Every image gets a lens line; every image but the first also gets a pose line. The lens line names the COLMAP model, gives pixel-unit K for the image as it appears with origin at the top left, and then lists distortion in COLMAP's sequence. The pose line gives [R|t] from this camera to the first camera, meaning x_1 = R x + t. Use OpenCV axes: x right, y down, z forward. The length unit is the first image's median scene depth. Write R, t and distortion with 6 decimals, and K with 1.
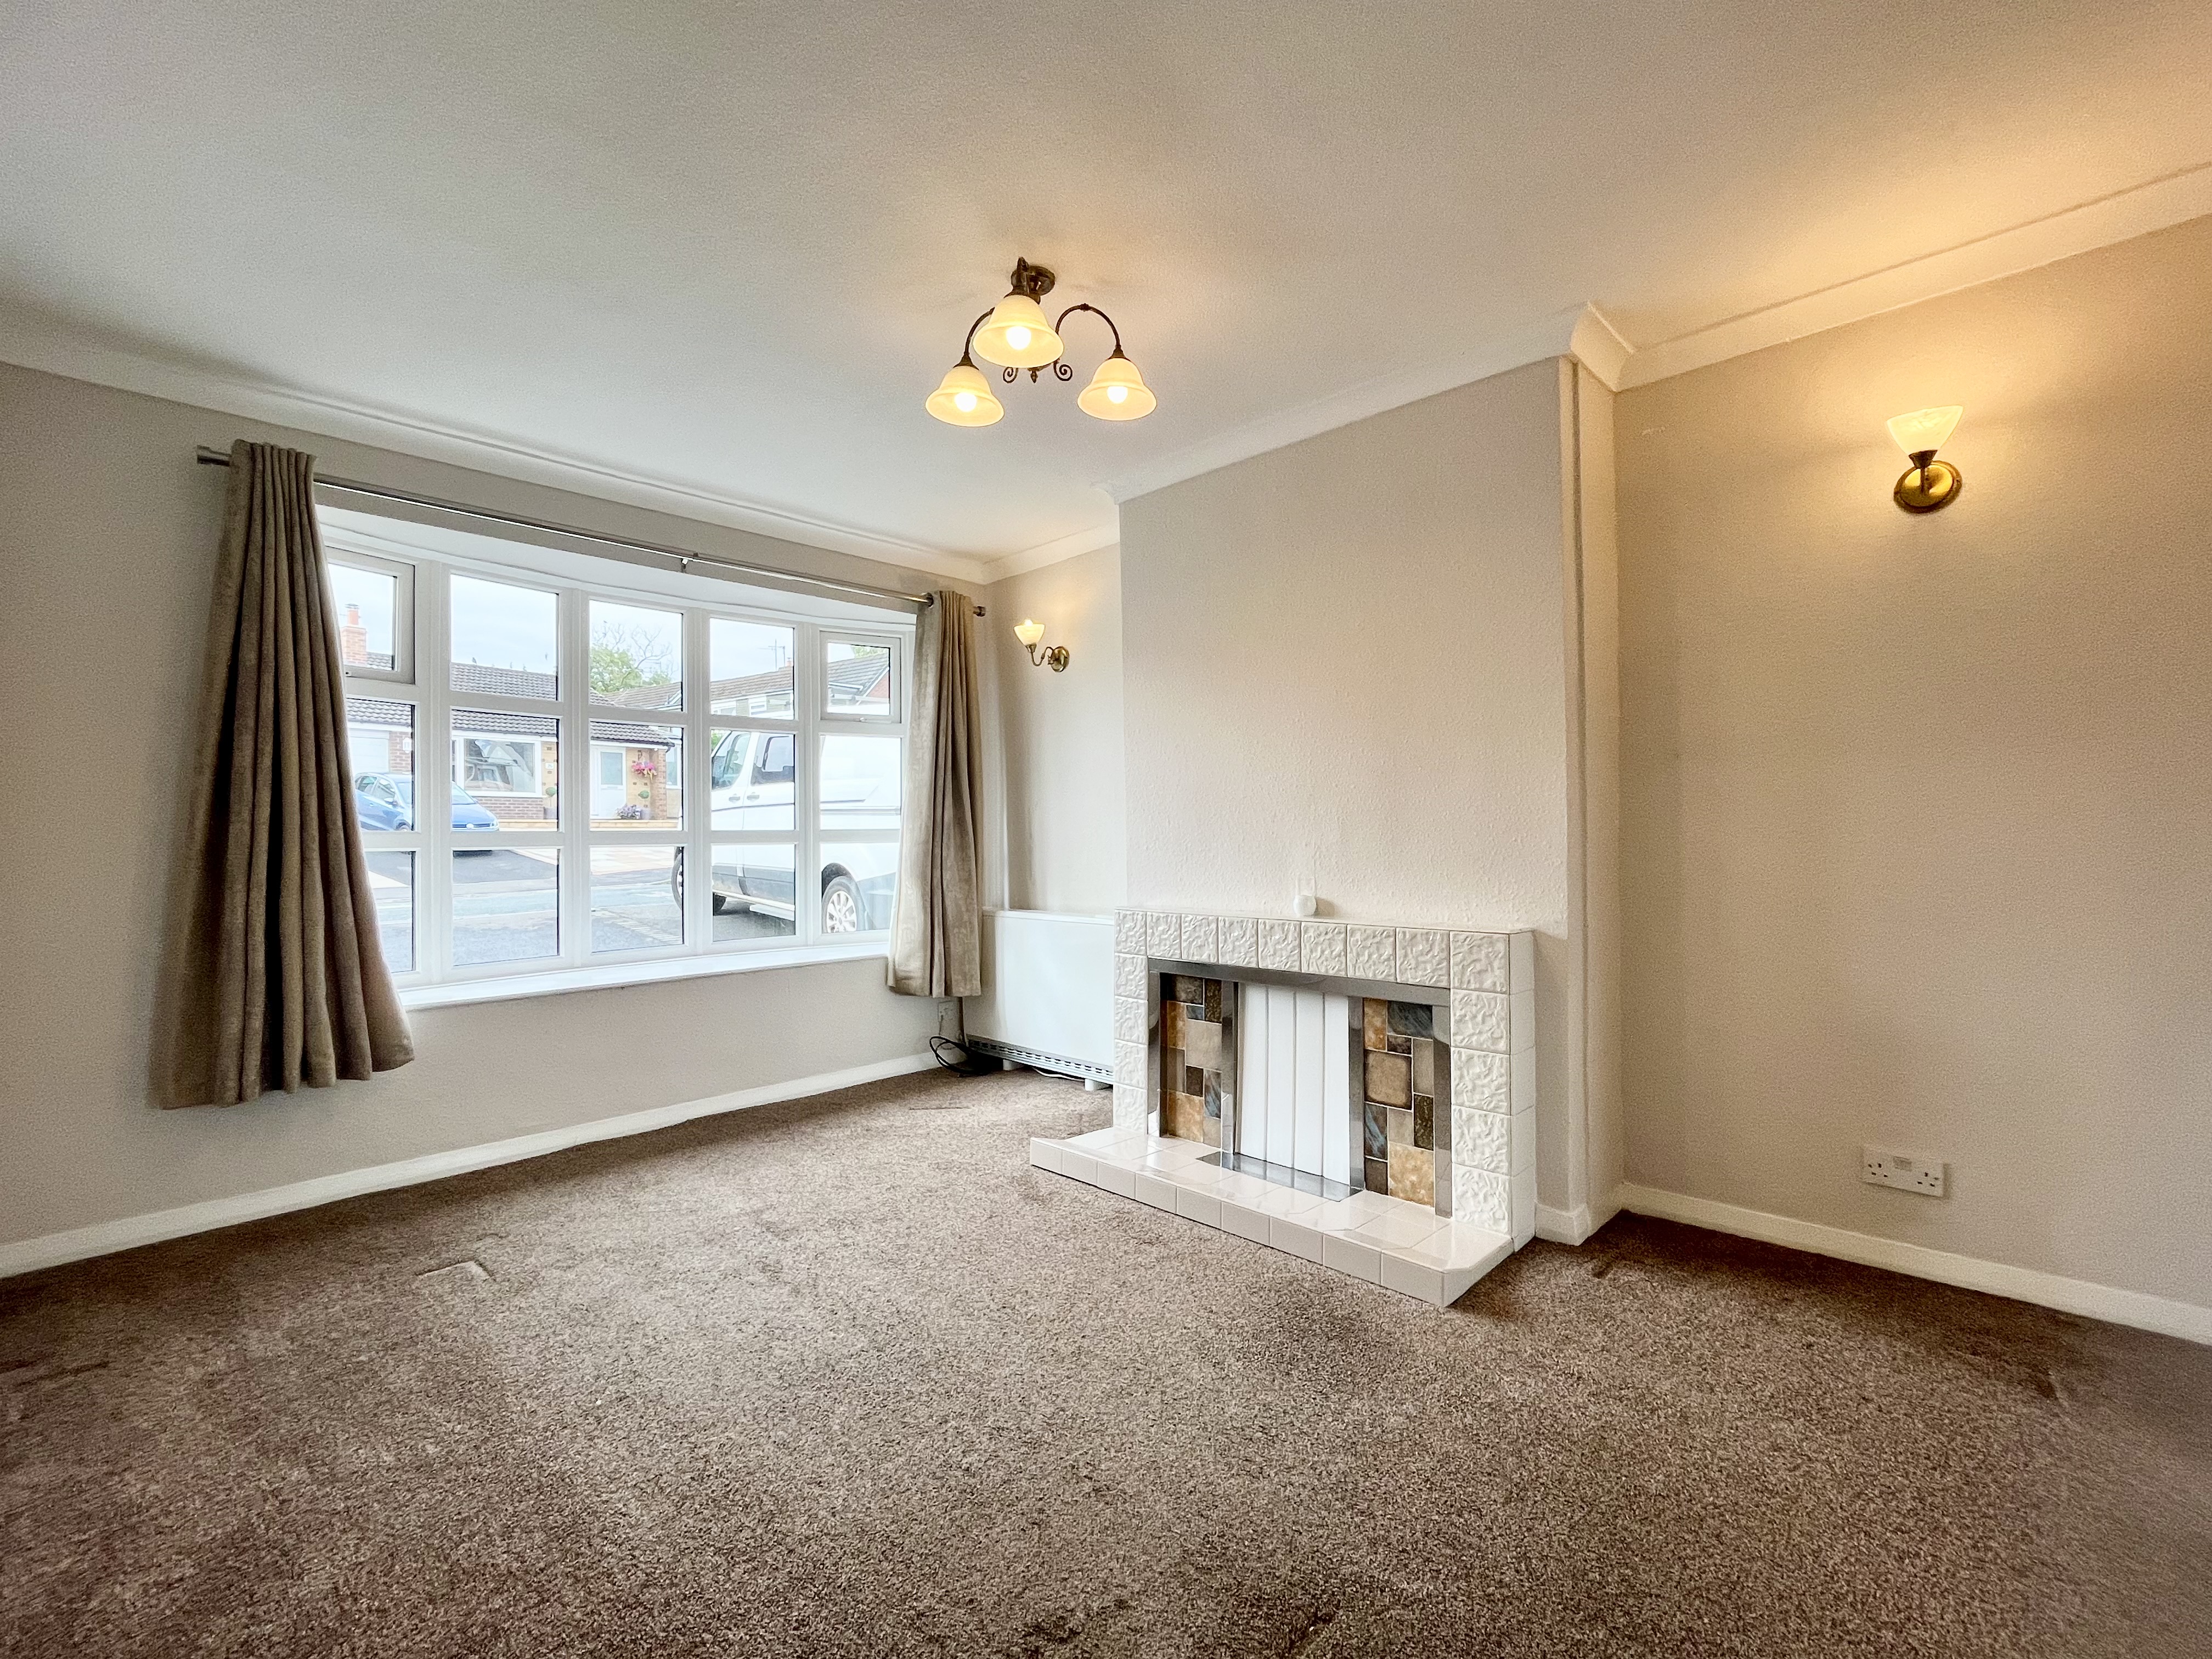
lens RADIAL K [[939.6, 0, 1106.0], [0, 939.6, 829.5], [0, 0, 1]] dist [-0.003274, -0.000351]
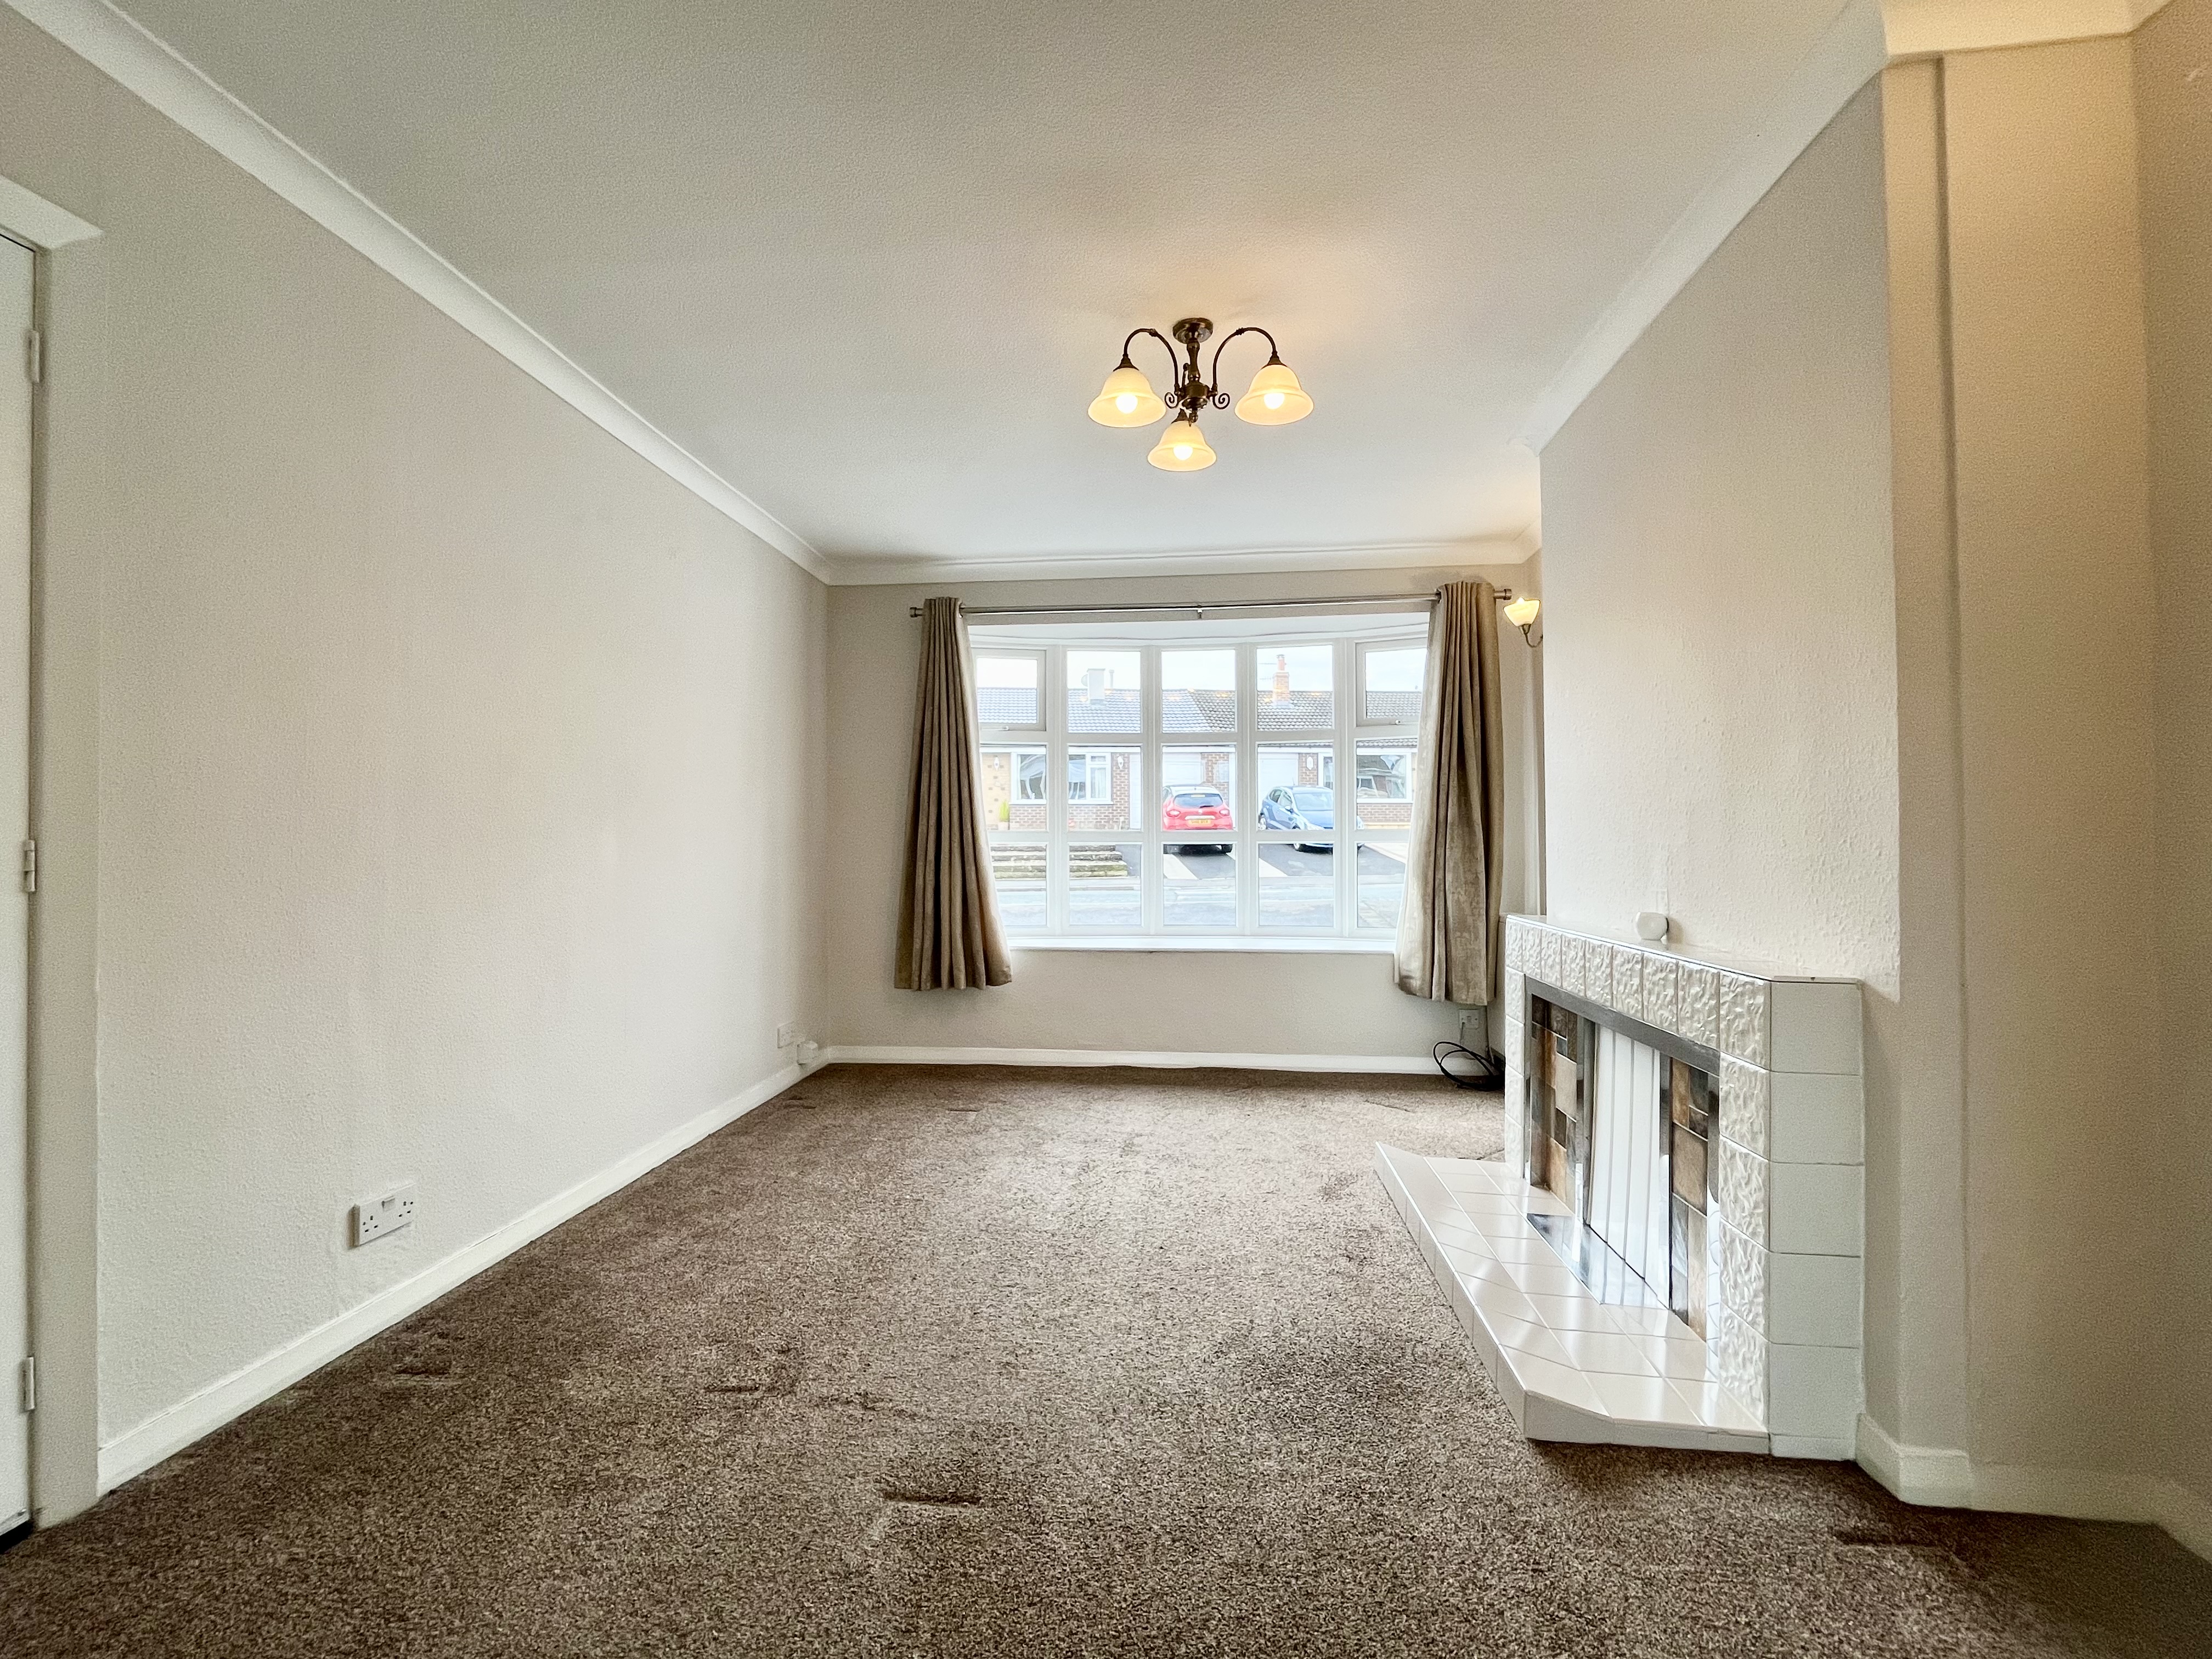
lens RADIAL K [[939.6, 0, 1106.0], [0, 939.6, 829.5], [0, 0, 1]] dist [-0.003274, -0.000351]
pose [[0.629240, -0.000441, -0.777211, 0.557926], [-0.001083, 0.999998, -0.001444, 0.003133], [0.777210, 0.001750, 0.629239, 0.176145]]
